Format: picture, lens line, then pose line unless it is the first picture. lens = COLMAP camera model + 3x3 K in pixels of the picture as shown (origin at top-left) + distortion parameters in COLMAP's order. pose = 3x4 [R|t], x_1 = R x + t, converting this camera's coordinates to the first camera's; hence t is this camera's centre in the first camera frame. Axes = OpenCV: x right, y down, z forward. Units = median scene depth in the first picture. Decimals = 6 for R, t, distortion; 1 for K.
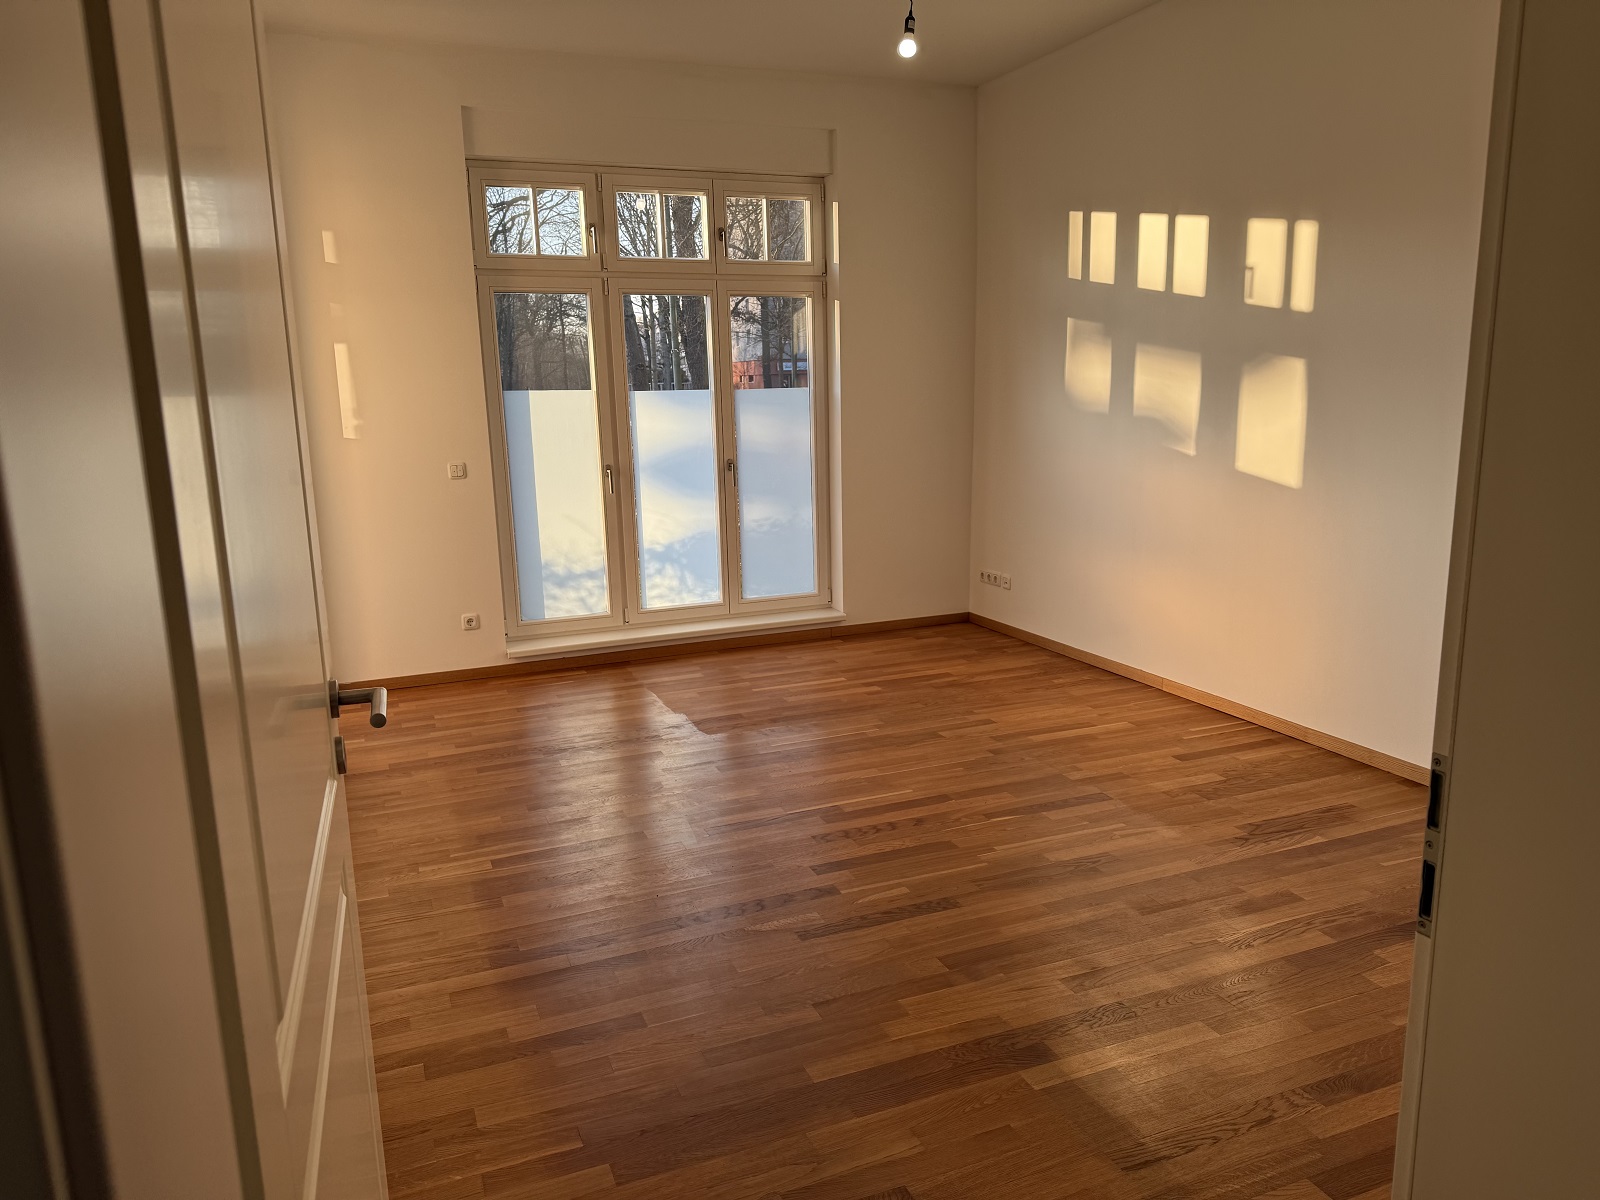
lens RADIAL K [[1110.1, 0, 795.6], [0, 1110.1, 595.8], [0, 0, 1]] dist [0.181903, -0.332046]
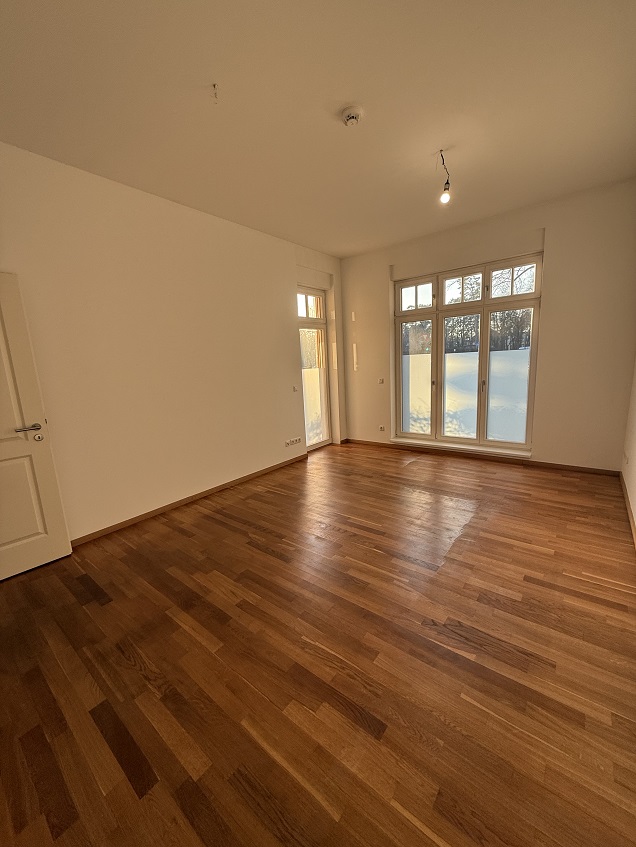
lens RADIAL K [[335.4, 0, 319.3], [0, 335.4, 419.3], [0, 0, 1]] dist [0.001183, 0.000255]
pose [[0.492416, 0.146034, -0.858022, 0.453724], [-0.124386, 0.987512, 0.096688, -0.074204], [0.861426, 0.059115, 0.504431, 0.379881]]
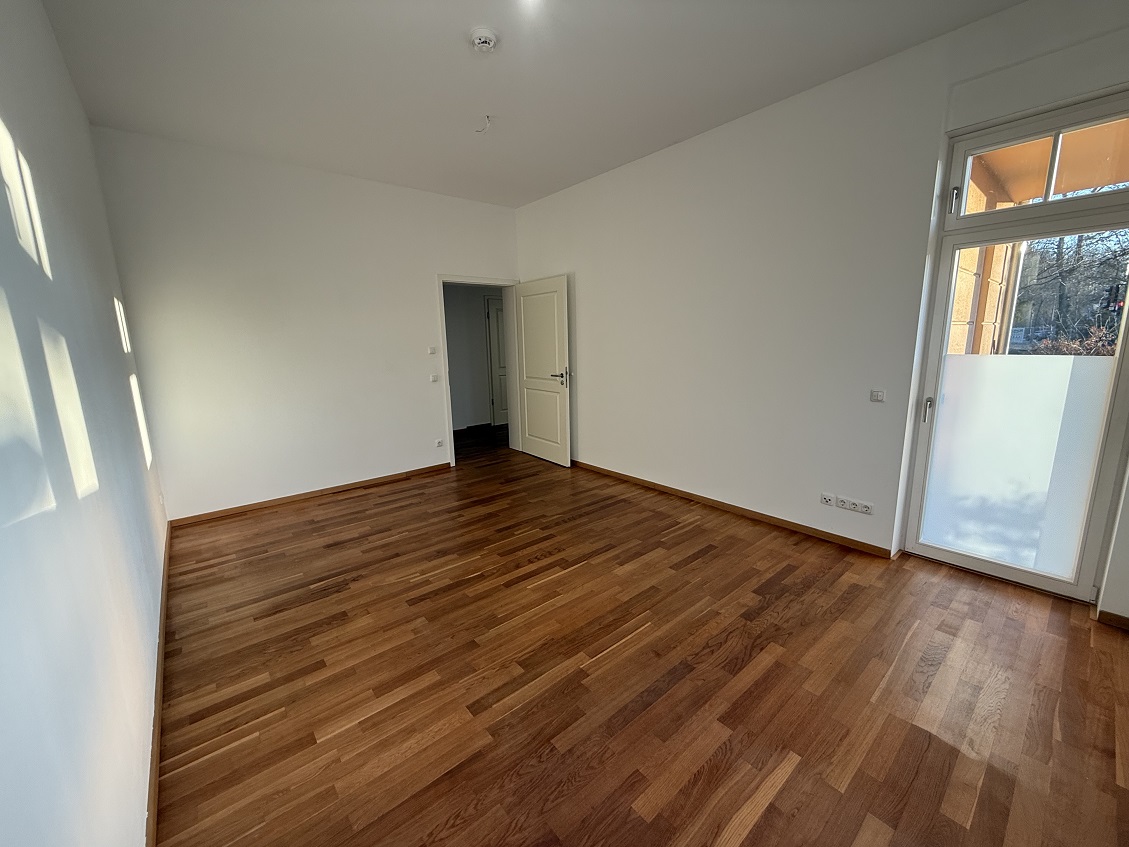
lens RADIAL K [[447.1, 0, 564.5], [0, 447.1, 423.5], [0, 0, 1]] dist [0.001183, 0.000255]
pose [[-0.946915, 0.102841, -0.304591, 0.167894], [-0.016571, 0.930580, 0.365713, -0.215234], [0.321056, 0.351346, -0.879476, 1.113864]]
